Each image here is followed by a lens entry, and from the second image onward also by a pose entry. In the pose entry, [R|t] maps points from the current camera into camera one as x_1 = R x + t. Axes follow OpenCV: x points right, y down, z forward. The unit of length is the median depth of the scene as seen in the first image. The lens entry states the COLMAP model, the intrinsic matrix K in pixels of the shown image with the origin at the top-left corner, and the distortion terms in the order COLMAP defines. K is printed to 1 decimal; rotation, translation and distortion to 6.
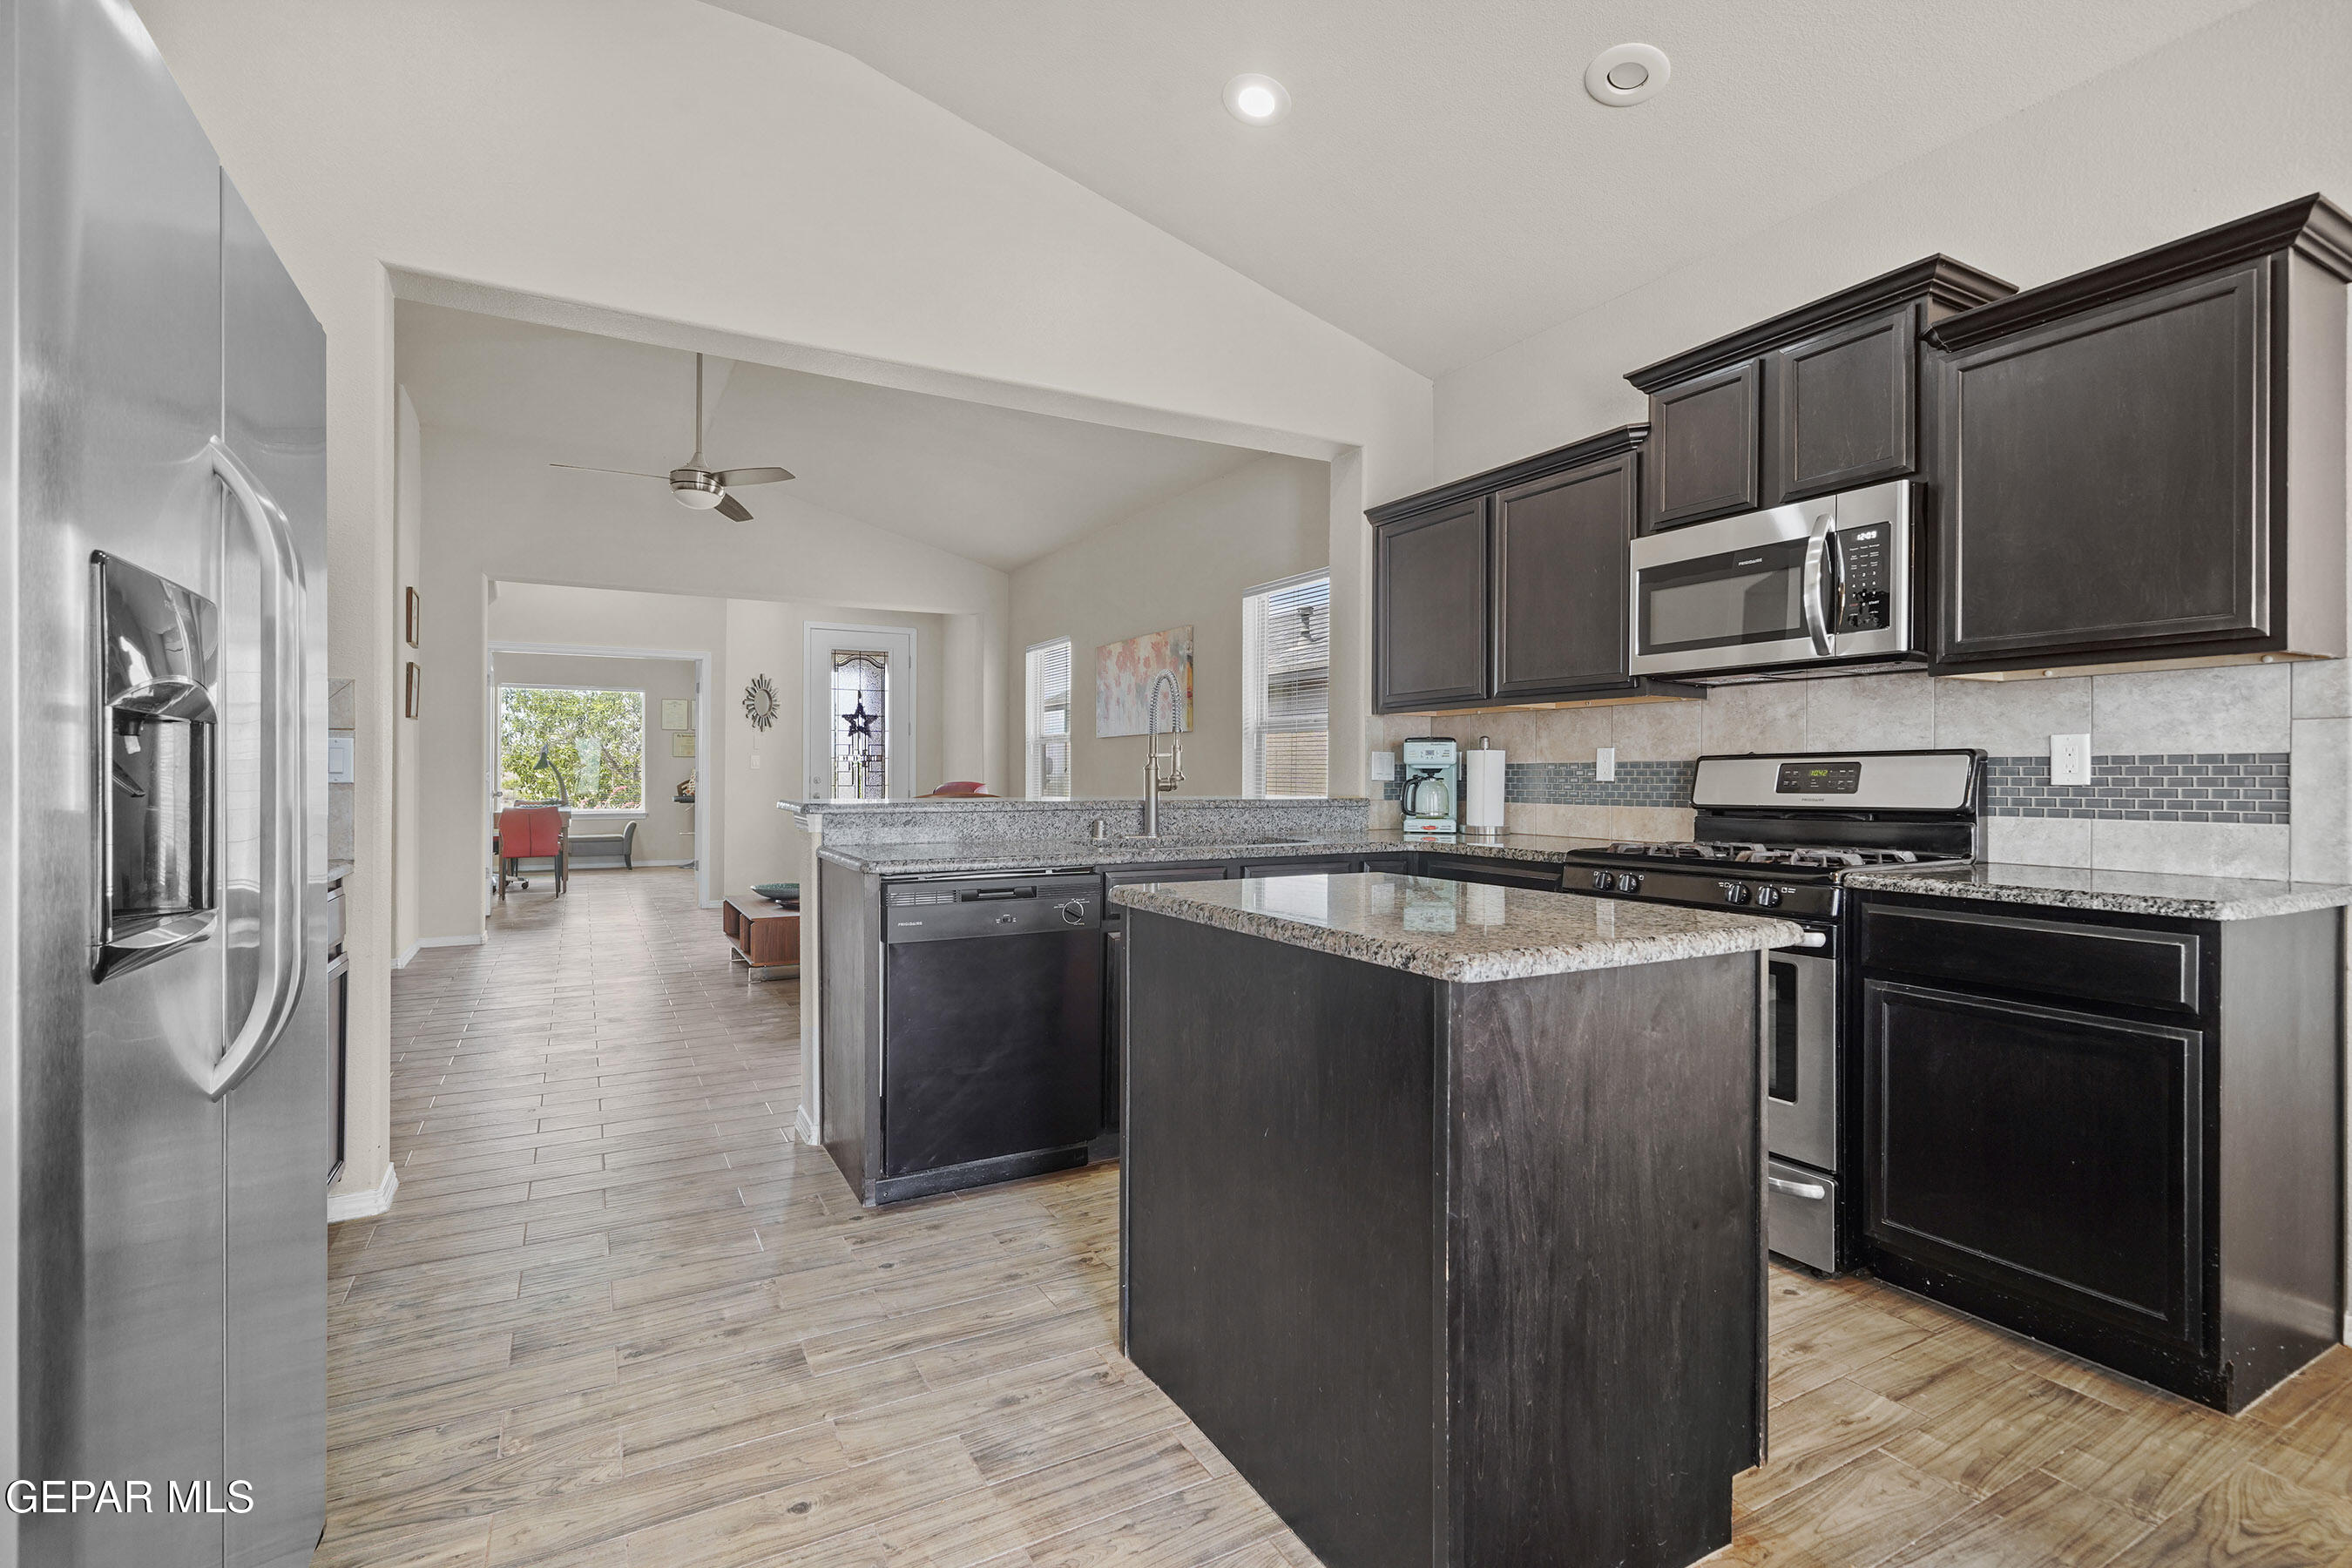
lens RADIAL K [[1085.1, 0, 1164.3], [0, 1085.1, 774.3], [0, 0, 1]] dist [-0.003593, 0.002115]
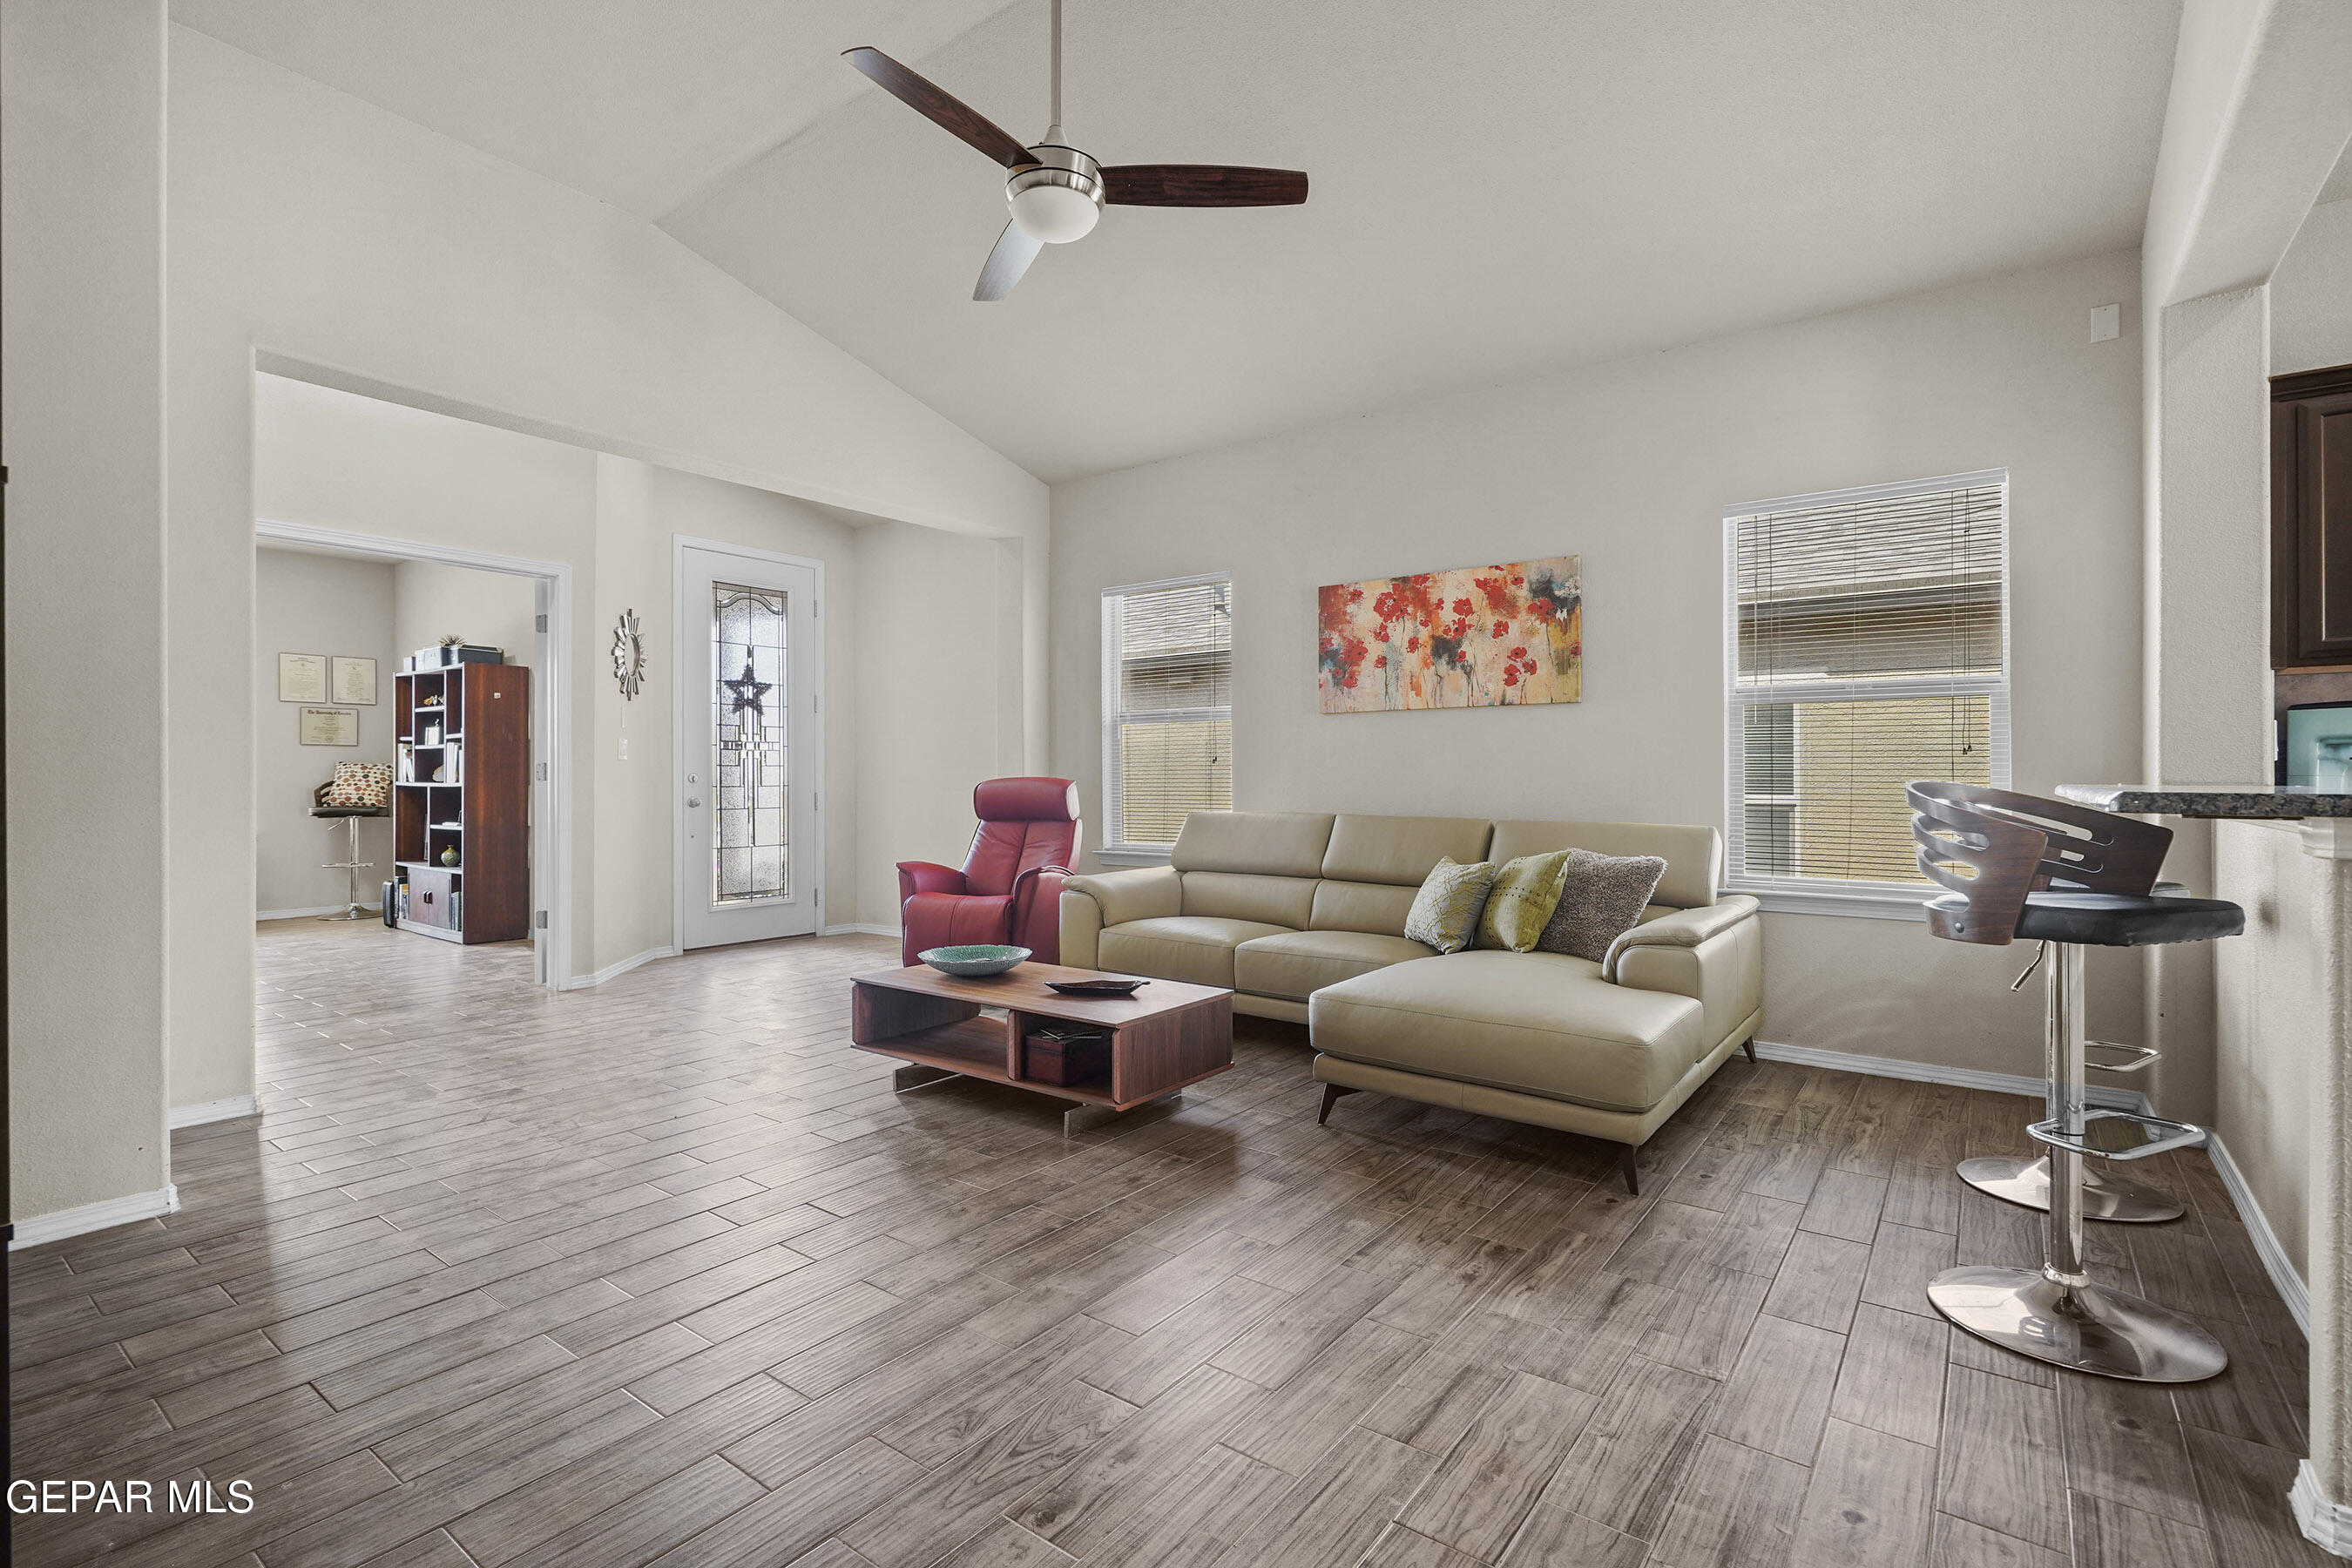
lens RADIAL K [[1085.1, 0, 1158.0], [0, 1085.1, 781.3], [0, 0, 1]] dist [-0.003593, 0.002115]
pose [[0.913956, -0.006279, 0.405764, -1.017581], [0.004604, 0.999976, 0.005105, 0.015542], [-0.405787, -0.002797, 0.913964, 0.882541]]
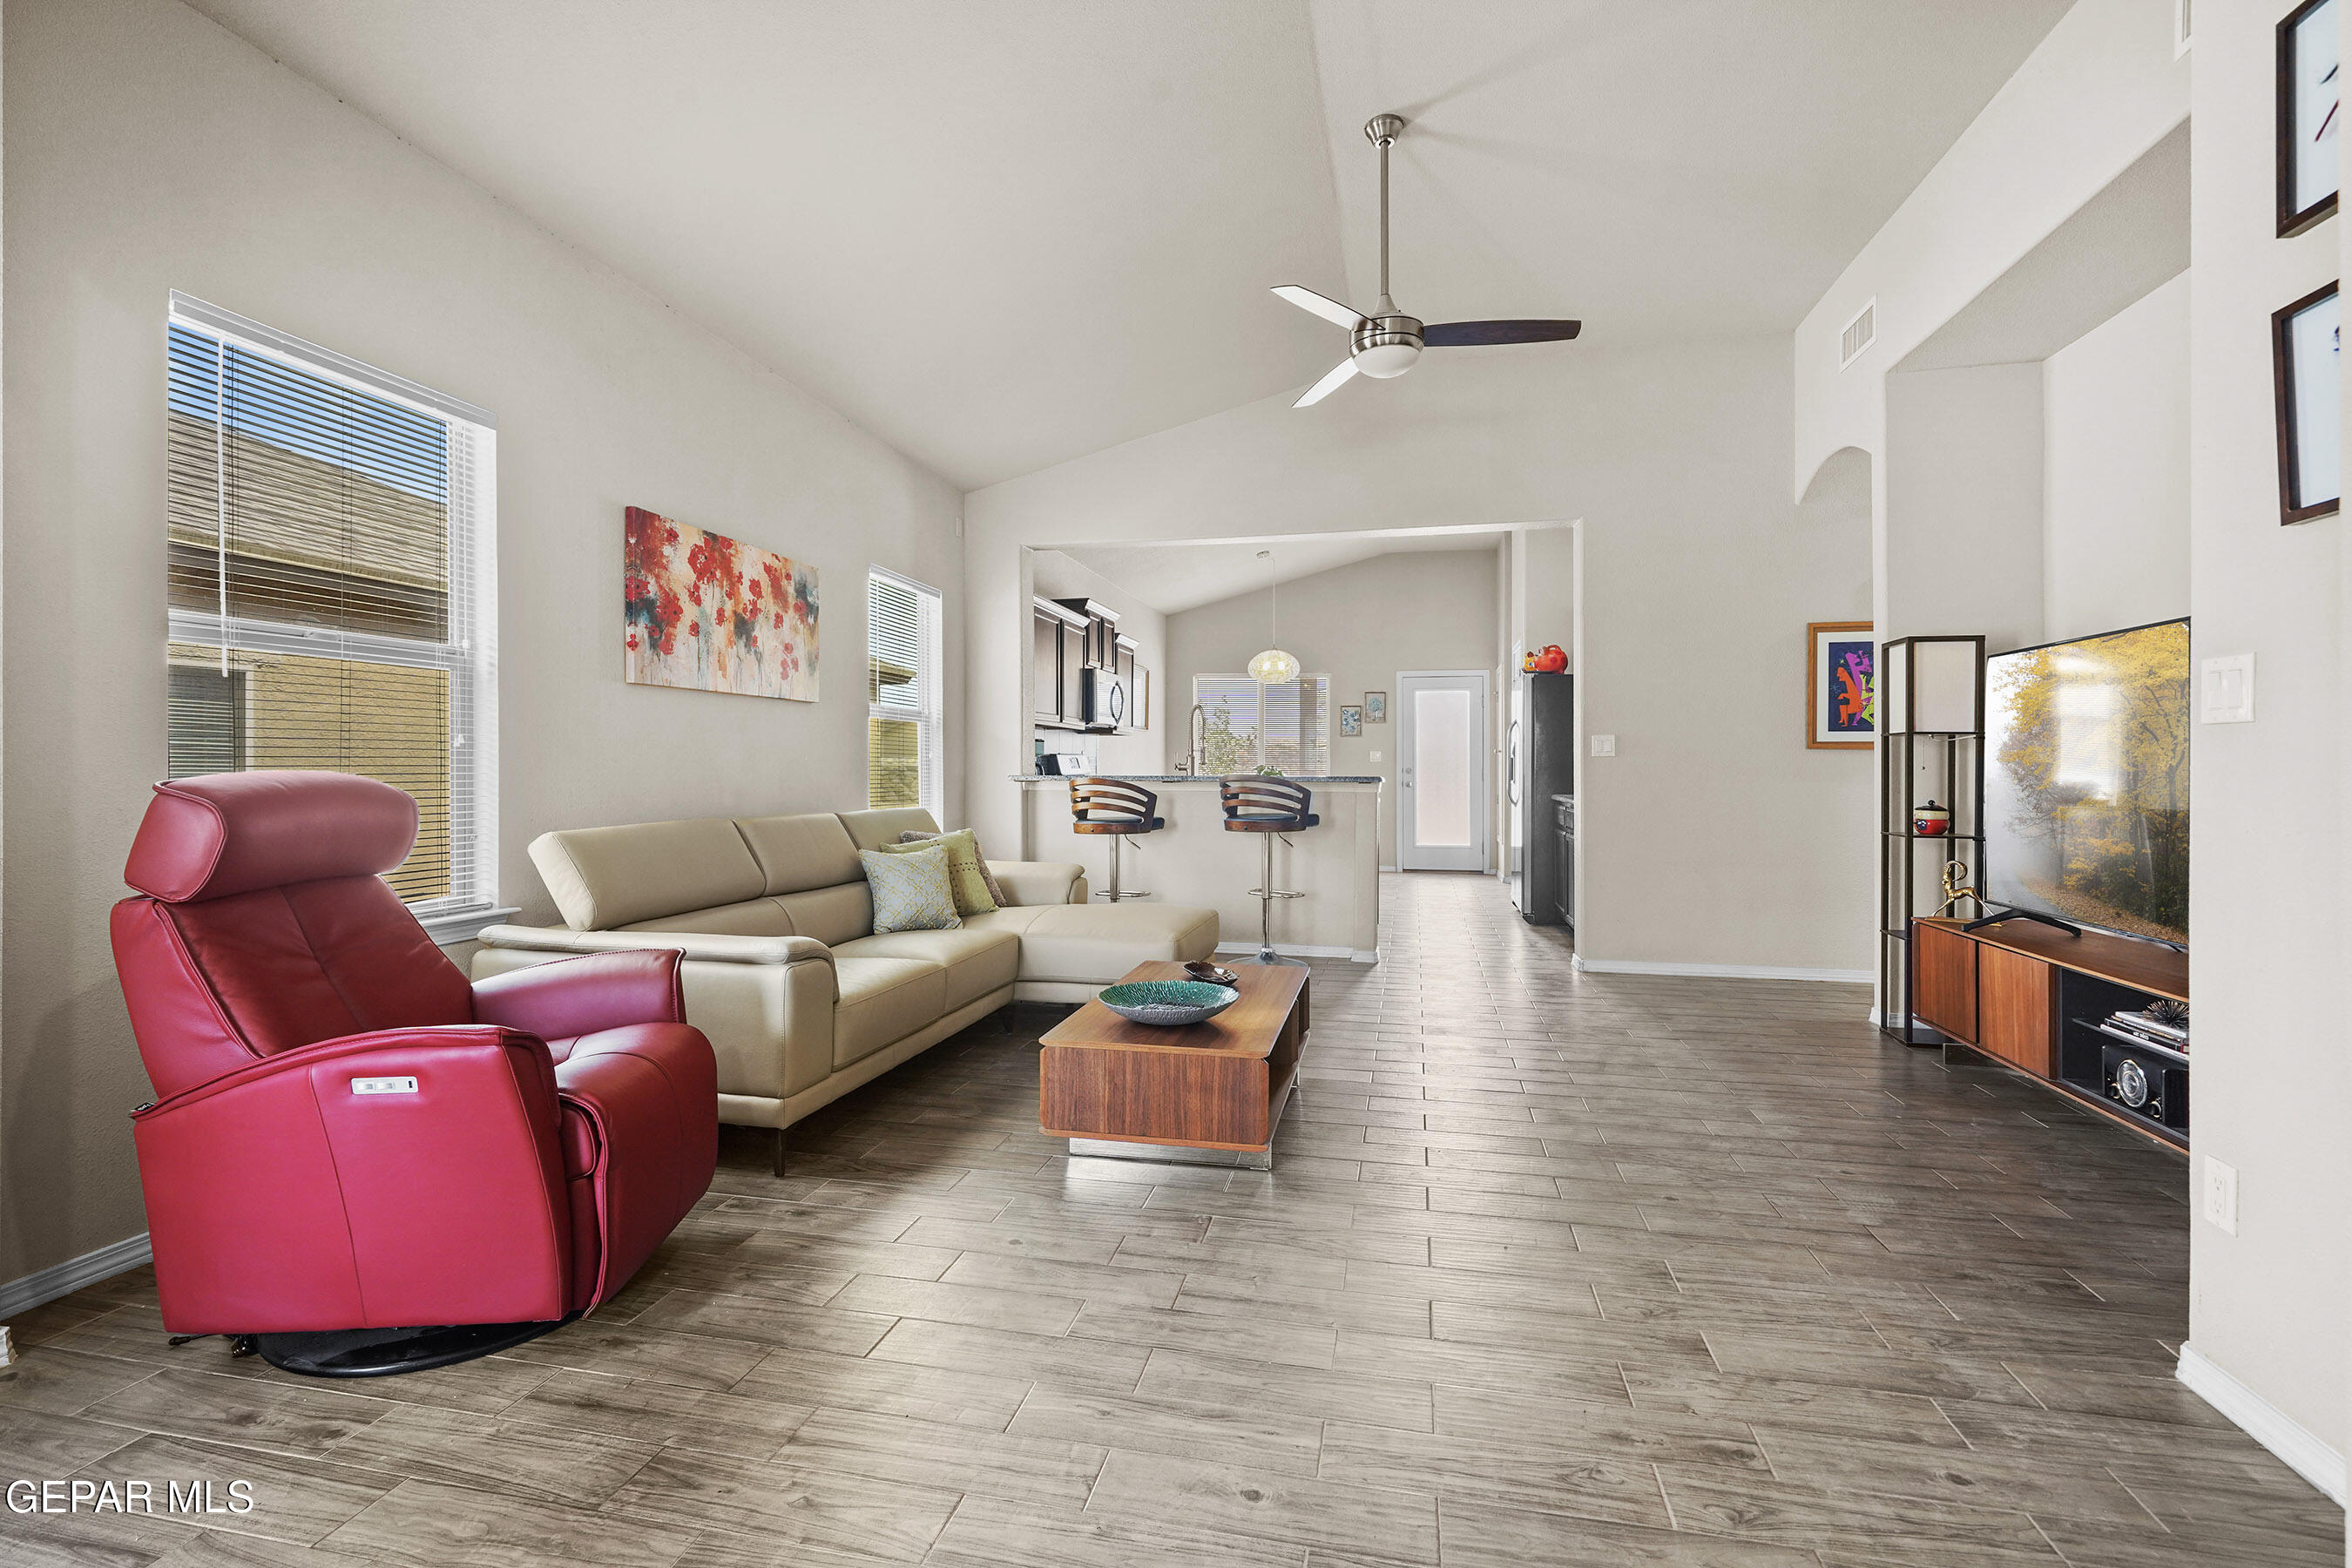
lens RADIAL K [[1085.1, 0, 1173.3], [0, 1085.1, 765.8], [0, 0, 1]] dist [-0.003593, 0.002115]
pose [[-0.756683, -0.002825, 0.653776, -1.339735], [-0.004023, 0.999992, -0.000335, 0.011504], [-0.653770, -0.002884, -0.756688, 2.765455]]
